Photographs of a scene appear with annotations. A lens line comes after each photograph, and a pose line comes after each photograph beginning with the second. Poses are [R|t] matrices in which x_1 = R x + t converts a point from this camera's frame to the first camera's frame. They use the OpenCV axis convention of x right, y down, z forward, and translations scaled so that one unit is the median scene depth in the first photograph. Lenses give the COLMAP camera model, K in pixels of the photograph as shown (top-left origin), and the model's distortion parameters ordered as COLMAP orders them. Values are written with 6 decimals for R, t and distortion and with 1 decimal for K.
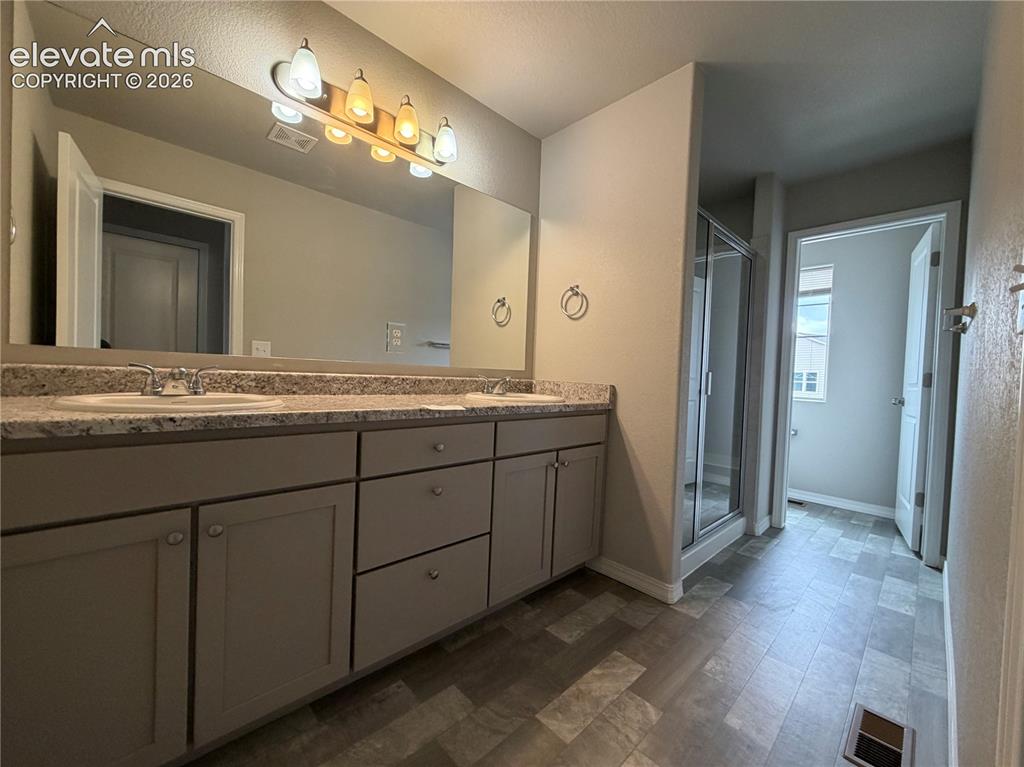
lens RADIAL K [[406.5, 0, 511.6], [0, 406.5, 384.6], [0, 0, 1]] dist [-0.000892, 0.000088]
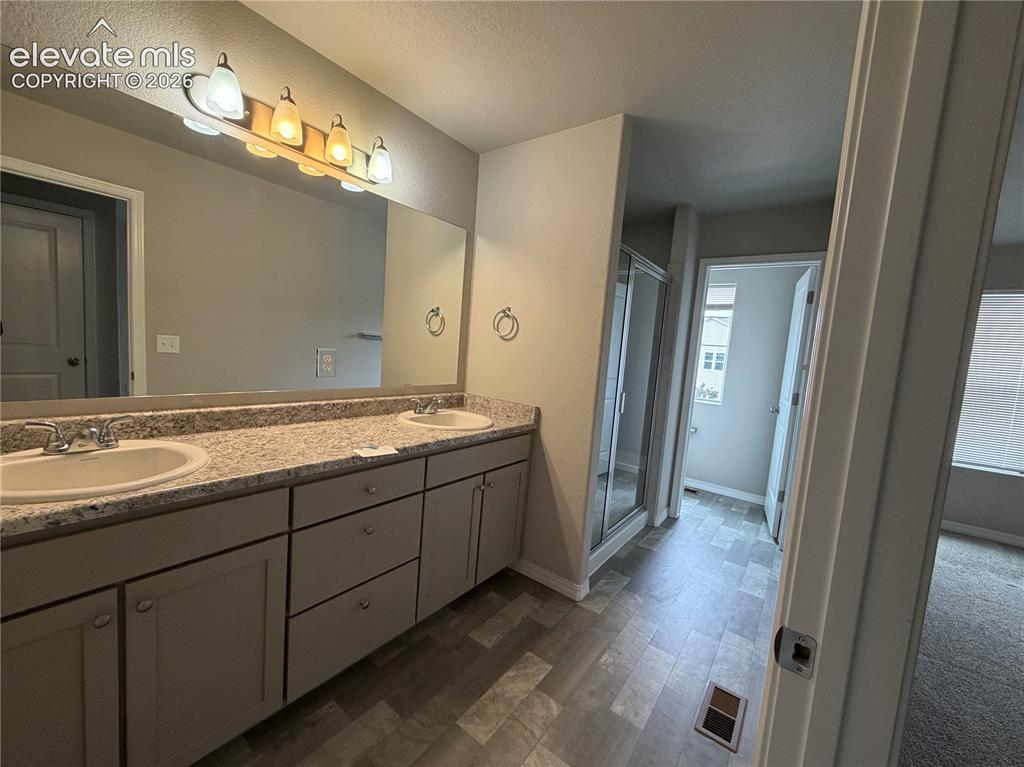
lens RADIAL K [[406.5, 0, 511.0], [0, 406.5, 383.1], [0, 0, 1]] dist [-0.000892, 0.000088]
pose [[0.986662, 0.022871, 0.161166, 0.002964], [-0.035686, 0.996387, 0.077071, -0.164213], [-0.158821, -0.081795, 0.983913, -0.057360]]
